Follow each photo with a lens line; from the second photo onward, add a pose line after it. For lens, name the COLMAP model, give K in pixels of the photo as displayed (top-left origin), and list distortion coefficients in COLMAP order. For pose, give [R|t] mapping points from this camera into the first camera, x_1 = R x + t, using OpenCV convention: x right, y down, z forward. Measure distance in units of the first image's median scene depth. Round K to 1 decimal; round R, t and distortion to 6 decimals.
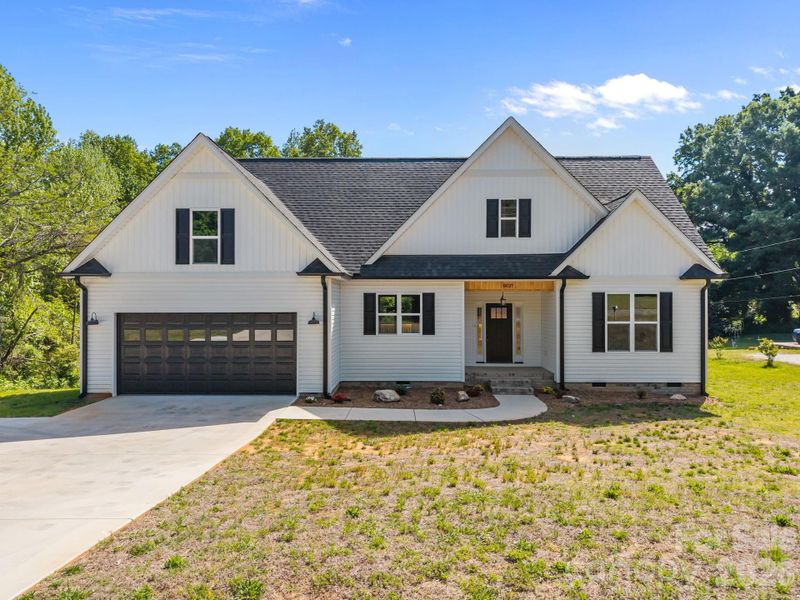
lens RADIAL K [[534.8, 0, 400.0], [0, 534.8, 300.0], [0, 0, 1]] dist [0.023388, -0.004589]
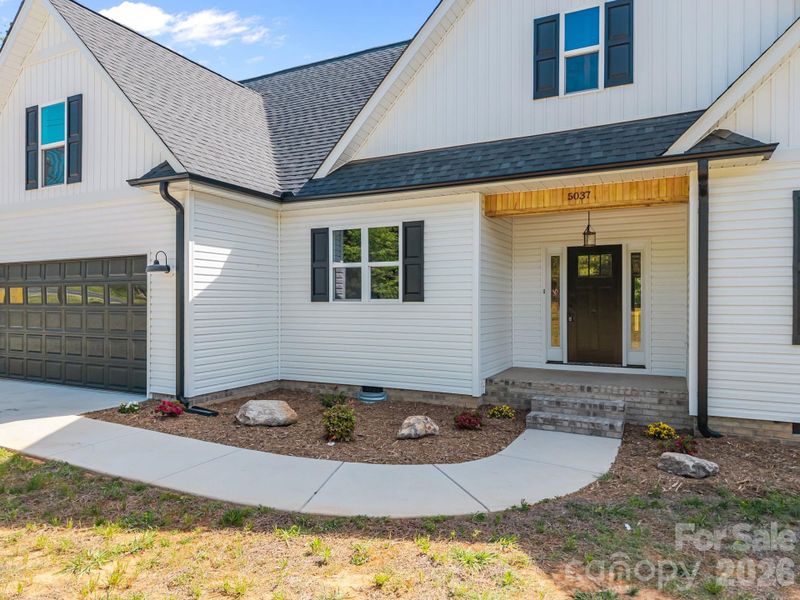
lens RADIAL K [[544.5, 0, 398.6], [0, 544.5, 309.7], [0, 0, 1]] dist [0.002185, -0.002522]
pose [[0.897064, 0.007069, -0.441845, 0.277928], [-0.001680, 0.999919, 0.012587, 0.067074], [0.441898, -0.010549, 0.897003, 0.521838]]
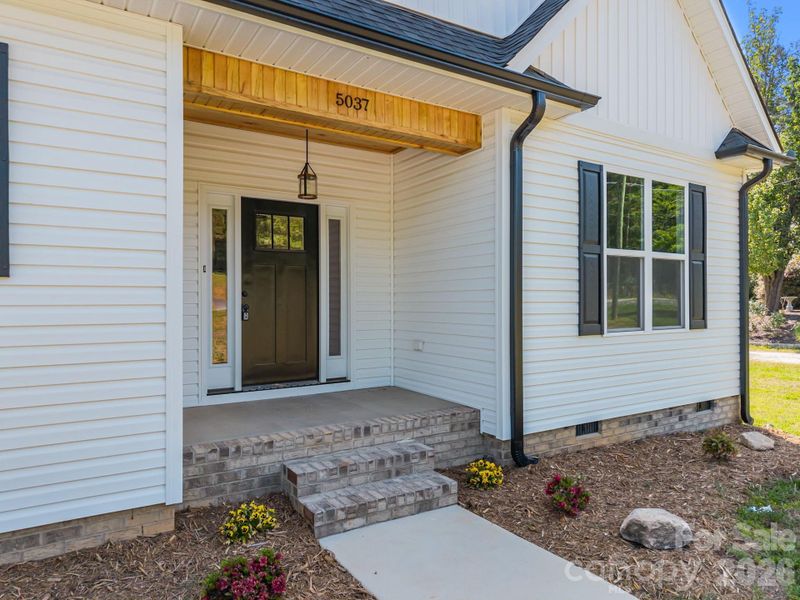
lens RADIAL K [[534.8, 0, 400.0], [0, 534.8, 300.0], [0, 0, 1]] dist [0.023388, -0.004589]
pose [[0.833759, -0.000957, 0.552128, 0.075636], [0.002332, 0.999996, -0.001788, 0.074504], [-0.552124, 0.002778, 0.833757, 0.781058]]
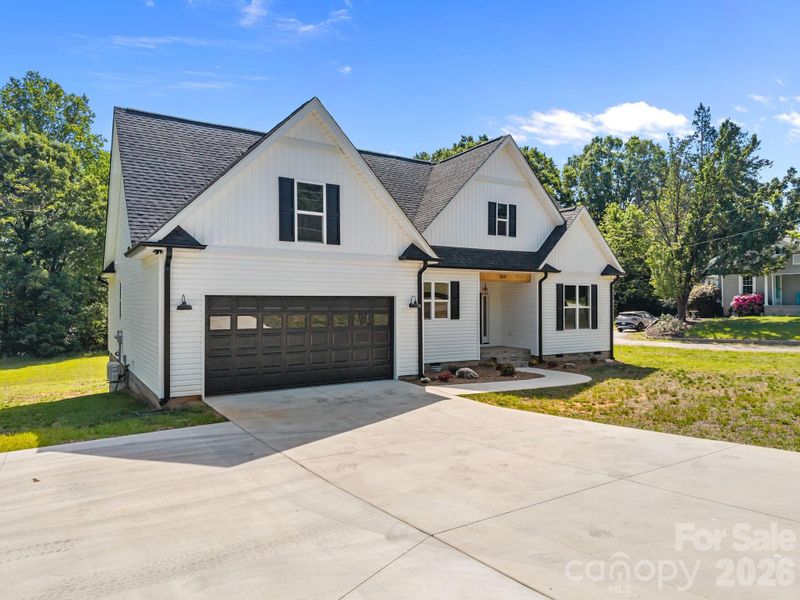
lens RADIAL K [[534.8, 0, 400.0], [0, 534.8, 300.0], [0, 0, 1]] dist [0.023388, -0.004589]
pose [[0.835059, 0.002857, 0.550153, -0.652648], [-0.000903, 0.999992, -0.003823, 0.029716], [-0.550160, 0.002696, 0.835055, 0.143724]]
